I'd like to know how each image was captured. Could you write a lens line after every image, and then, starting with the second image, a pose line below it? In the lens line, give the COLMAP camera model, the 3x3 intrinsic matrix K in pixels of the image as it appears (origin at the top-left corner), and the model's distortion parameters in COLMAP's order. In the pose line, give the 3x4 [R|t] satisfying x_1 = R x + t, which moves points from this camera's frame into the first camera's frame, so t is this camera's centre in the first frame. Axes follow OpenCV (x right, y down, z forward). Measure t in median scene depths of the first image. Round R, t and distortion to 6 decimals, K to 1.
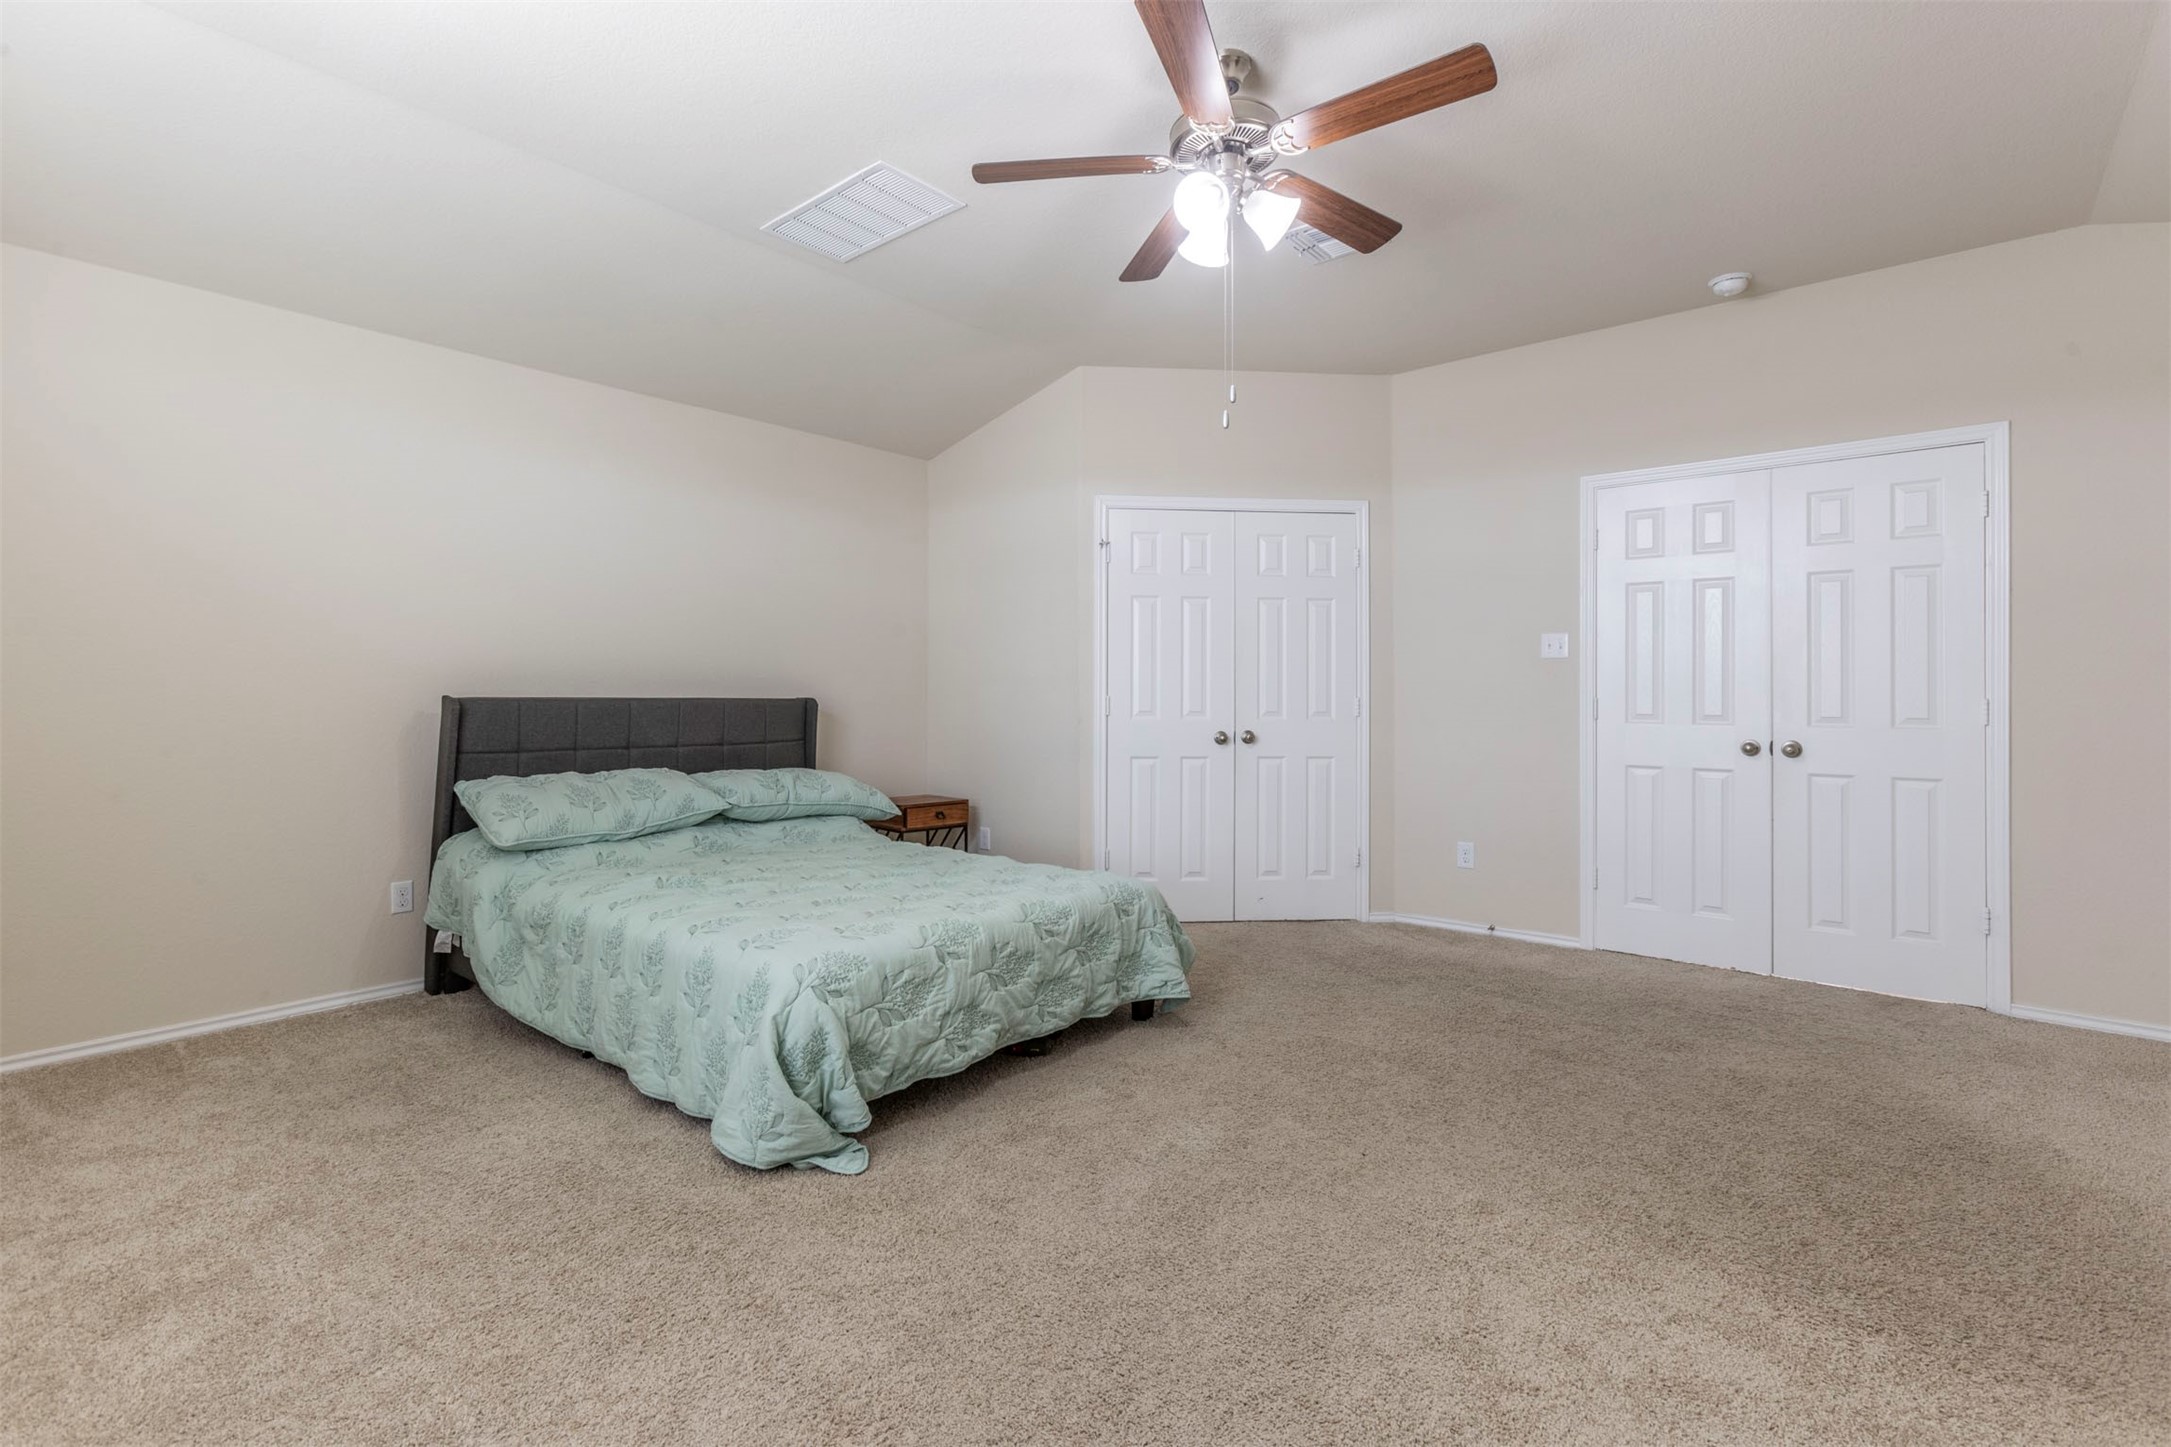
lens RADIAL K [[1013.6, 0, 1063.9], [0, 1013.6, 705.3], [0, 0, 1]] dist [-0.001159, 0.003441]
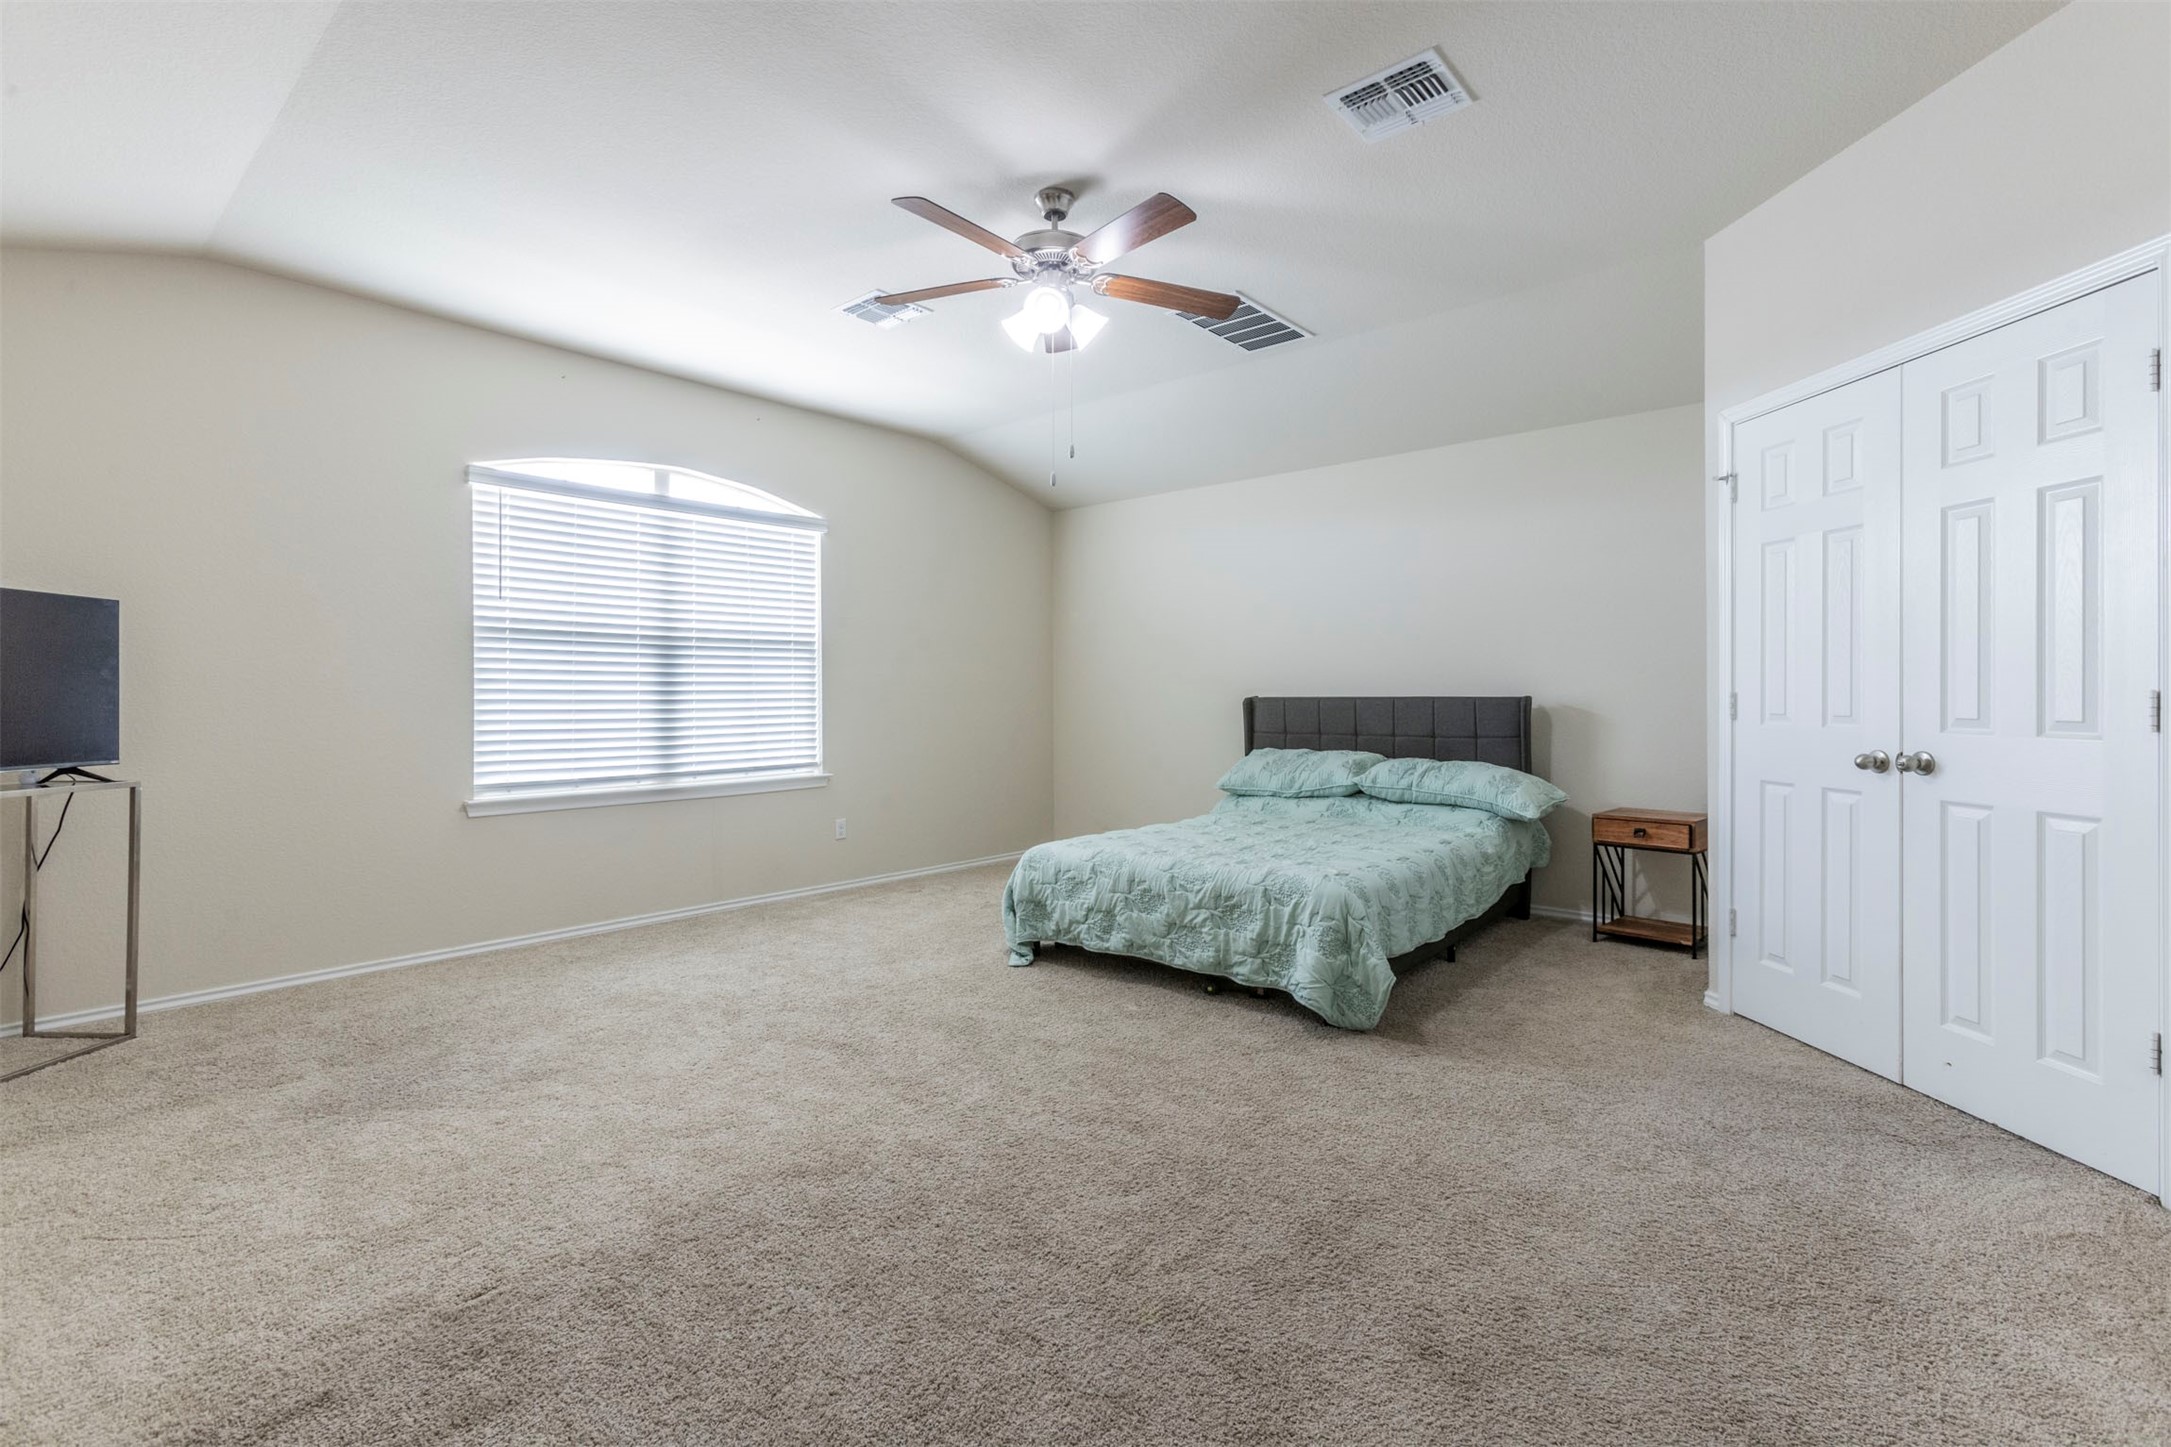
lens RADIAL K [[1013.6, 0, 1054.1], [0, 1013.6, 706.5], [0, 0, 1]] dist [-0.001159, 0.003441]
pose [[-0.033573, 0.004362, -0.999427, 1.200670], [-0.001239, 0.999990, 0.004406, -0.000880], [0.999435, 0.001386, -0.033567, 0.869208]]
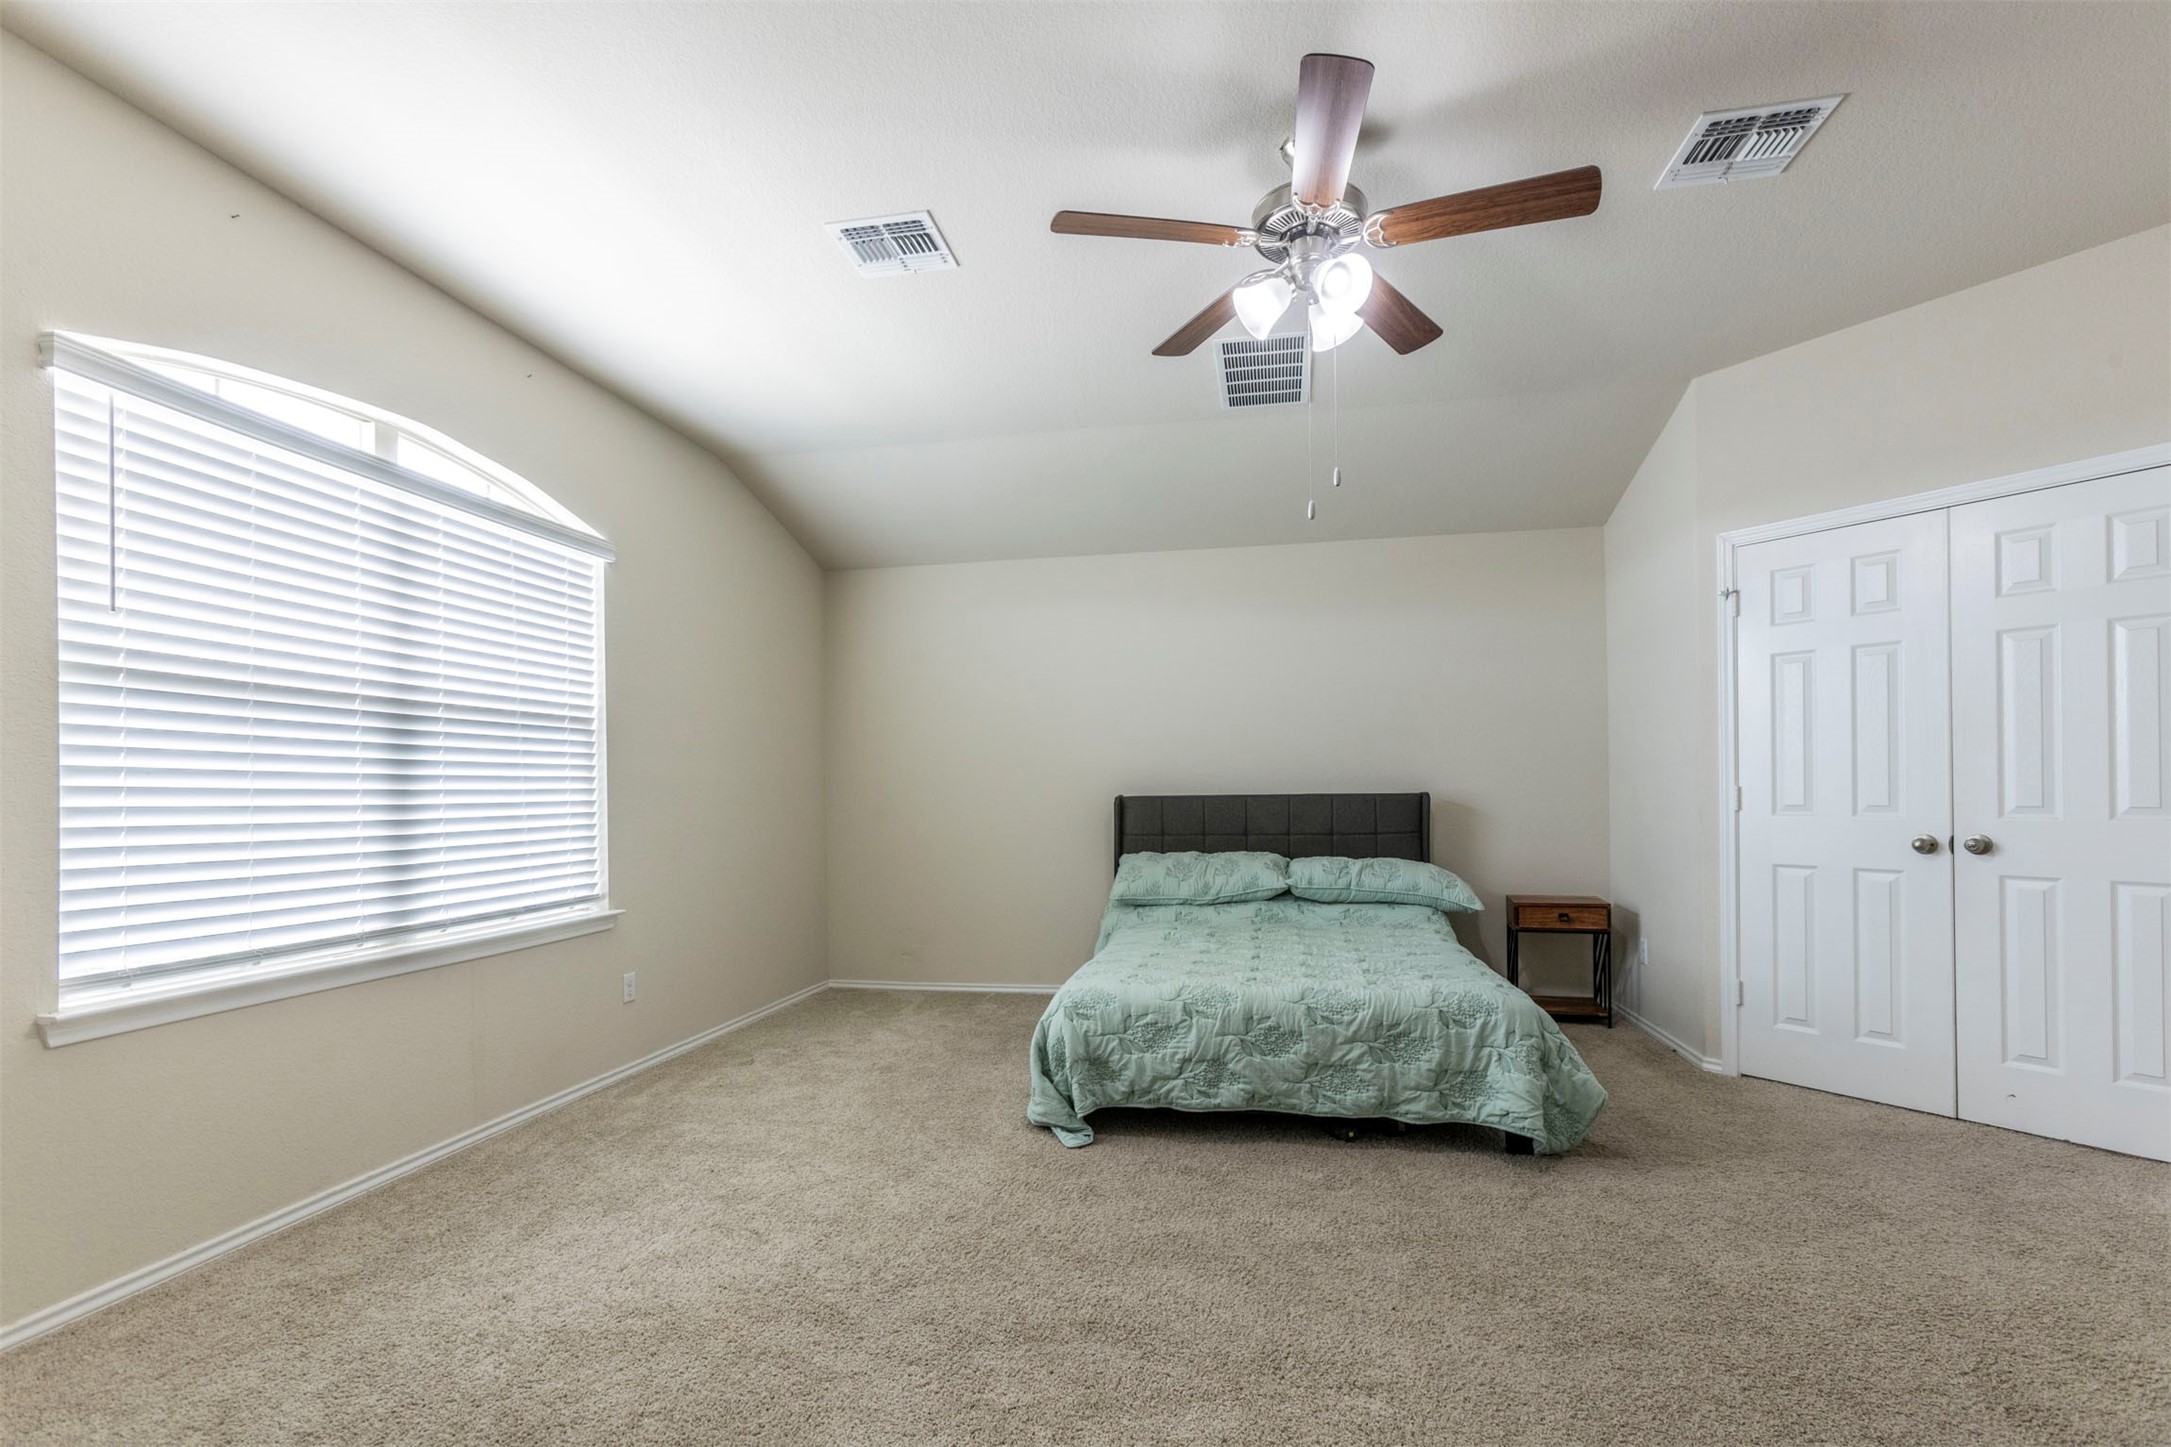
lens RADIAL K [[1013.6, 0, 1069.2], [0, 1013.6, 798.7], [0, 0, 1]] dist [-0.001159, 0.003441]
pose [[0.485425, -0.006693, -0.874252, 0.754114], [0.008665, 0.999958, -0.002843, -0.001510], [0.874235, -0.006195, 0.485463, 0.261777]]
